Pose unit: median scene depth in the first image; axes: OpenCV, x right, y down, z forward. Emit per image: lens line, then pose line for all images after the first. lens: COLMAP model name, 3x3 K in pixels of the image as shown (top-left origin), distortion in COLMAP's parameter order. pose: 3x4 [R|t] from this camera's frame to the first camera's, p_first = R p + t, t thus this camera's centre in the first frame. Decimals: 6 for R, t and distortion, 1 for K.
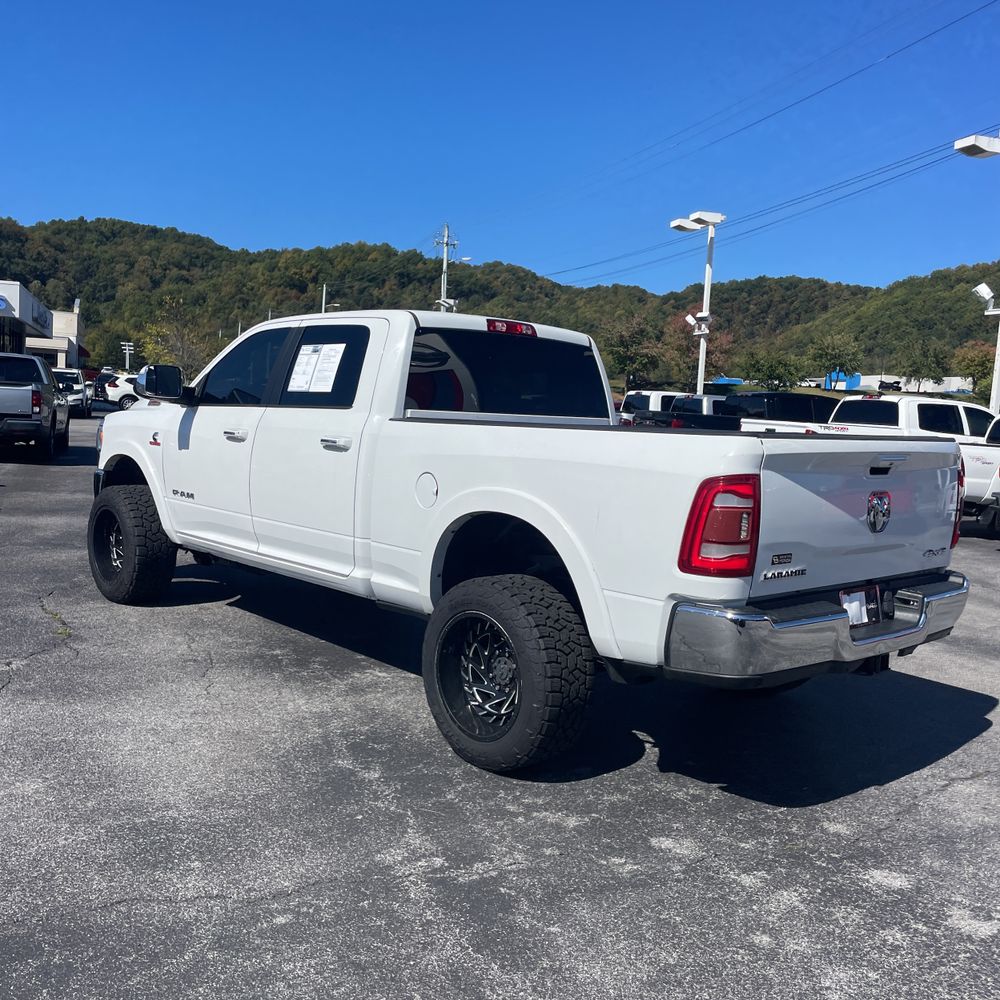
lens RADIAL K [[1009.4, 0, 487.3], [0, 1009.4, 518.5], [0, 0, 1]] dist [0.095733, -0.134653]
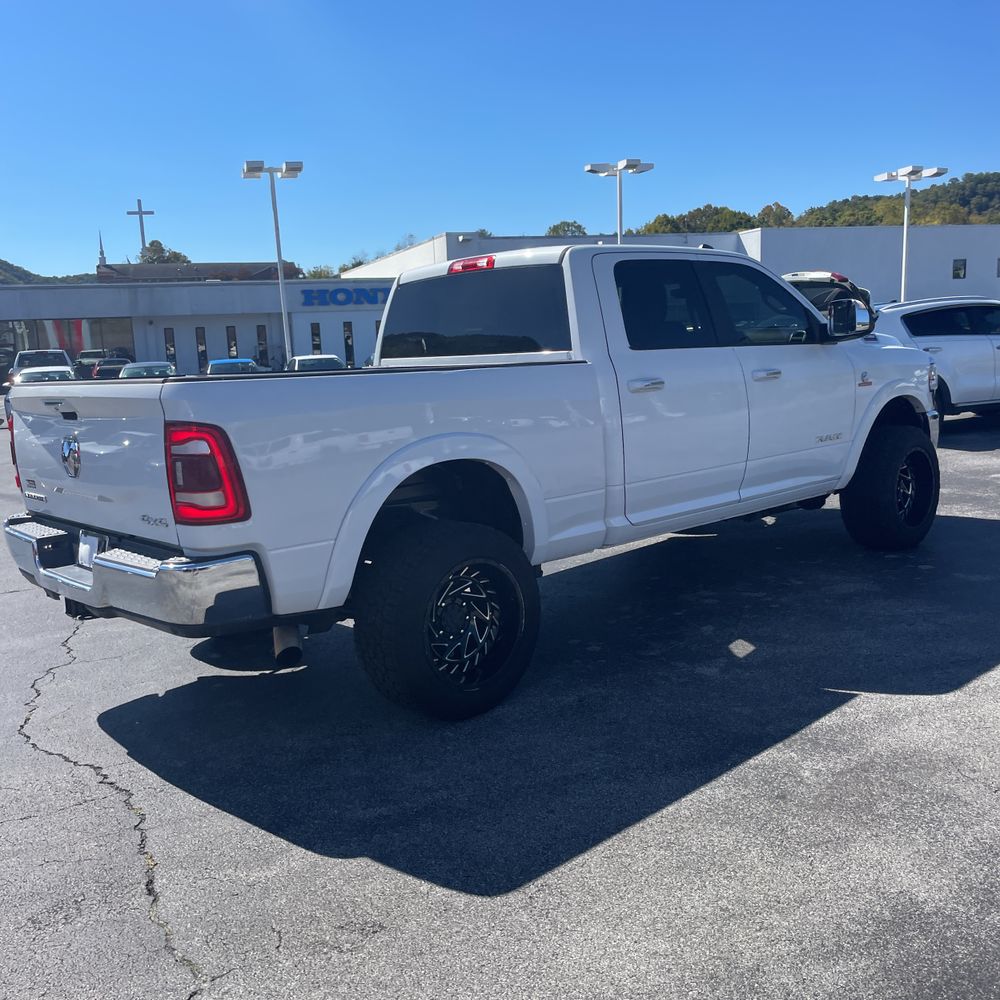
lens RADIAL K [[1013.9, 0, 488.3], [0, 1013.9, 495.0], [0, 0, 1]] dist [0.095767, -0.142922]
pose [[-0.011517, 0.099776, -0.994943, 1.027377], [-0.054825, 0.993450, 0.100261, -0.069446], [0.998430, 0.055703, -0.005972, 1.049776]]
